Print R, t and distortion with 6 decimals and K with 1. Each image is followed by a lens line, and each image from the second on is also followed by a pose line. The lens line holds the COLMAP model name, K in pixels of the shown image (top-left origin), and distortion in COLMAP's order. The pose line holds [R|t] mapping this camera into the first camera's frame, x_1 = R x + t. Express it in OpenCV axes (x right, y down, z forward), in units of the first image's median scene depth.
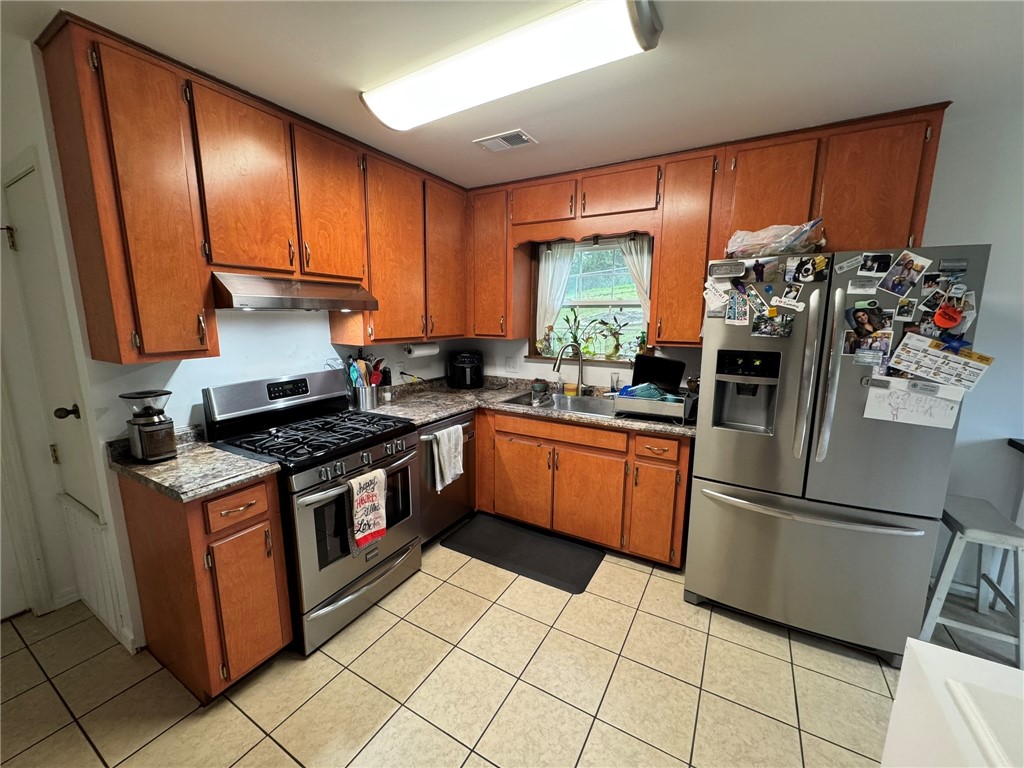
lens RADIAL K [[410.1, 0, 510.5], [0, 410.1, 381.8], [0, 0, 1]] dist [0.000363, -0.000210]
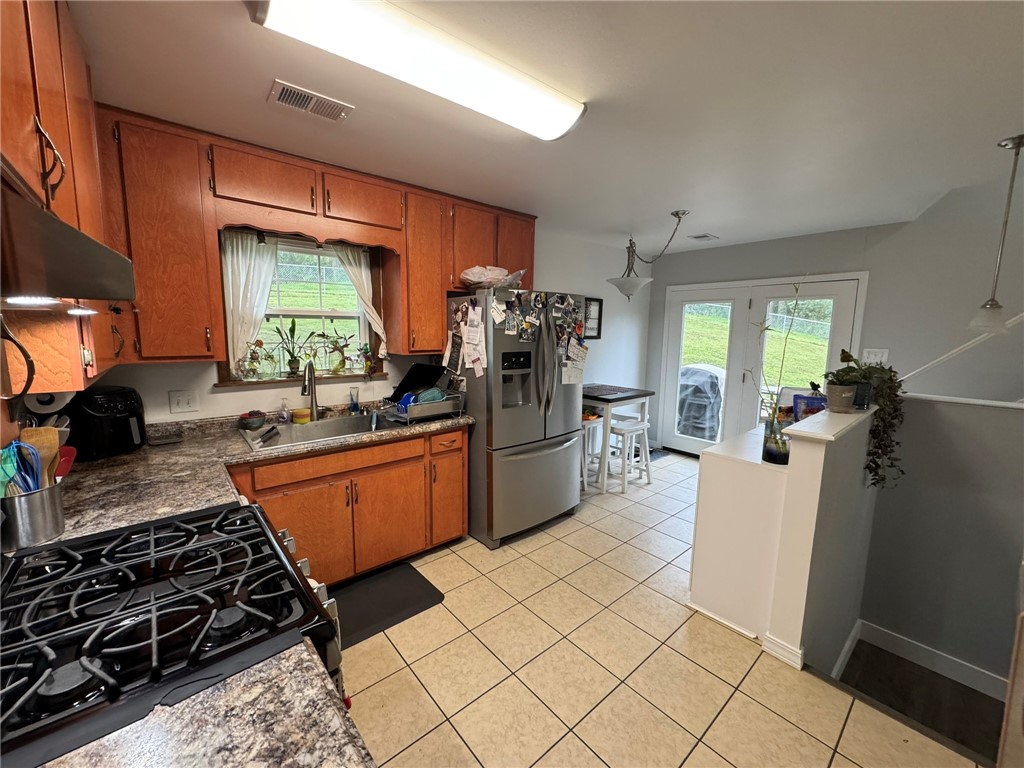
lens RADIAL K [[410.1, 0, 511.6], [0, 410.1, 382.2], [0, 0, 1]] dist [0.000363, -0.000210]
pose [[0.326280, -0.119559, 0.937682, -0.666773], [0.147412, 0.986268, 0.074460, -0.065440], [-0.933708, 0.113930, 0.339424, 0.432922]]
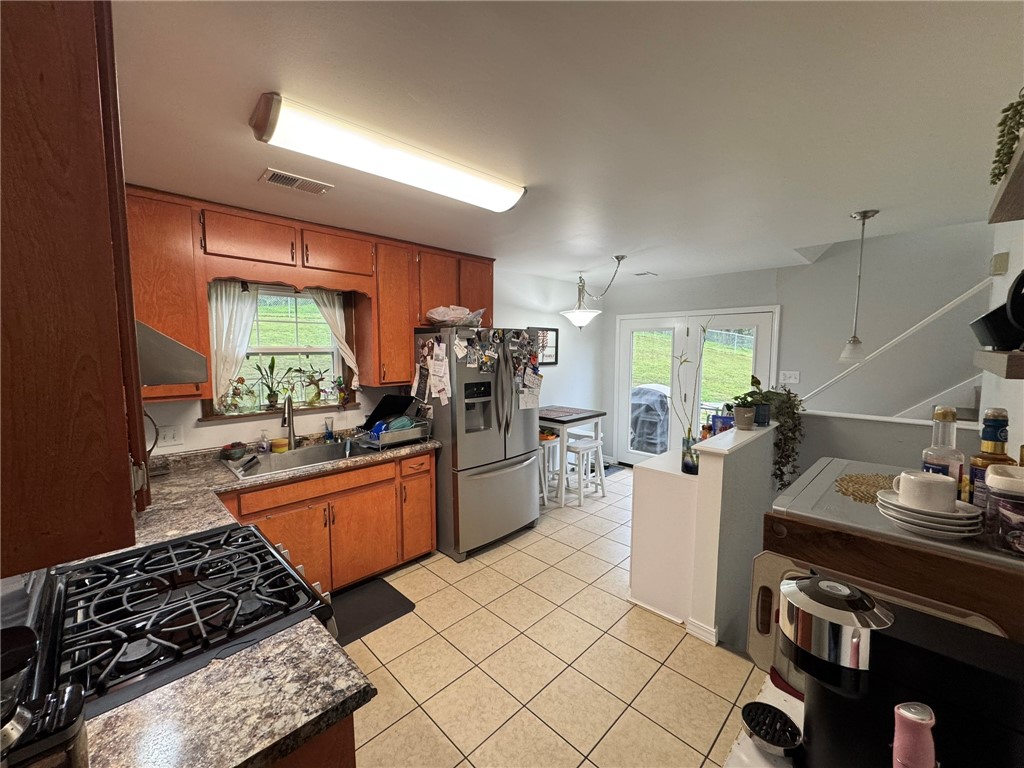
lens RADIAL K [[410.1, 0, 511.8], [0, 410.1, 382.8], [0, 0, 1]] dist [0.000363, -0.000210]
pose [[0.253494, -0.084294, 0.963657, -0.801043], [0.163435, 0.985607, 0.043221, -0.100069], [-0.953431, 0.146539, 0.263622, 0.352851]]
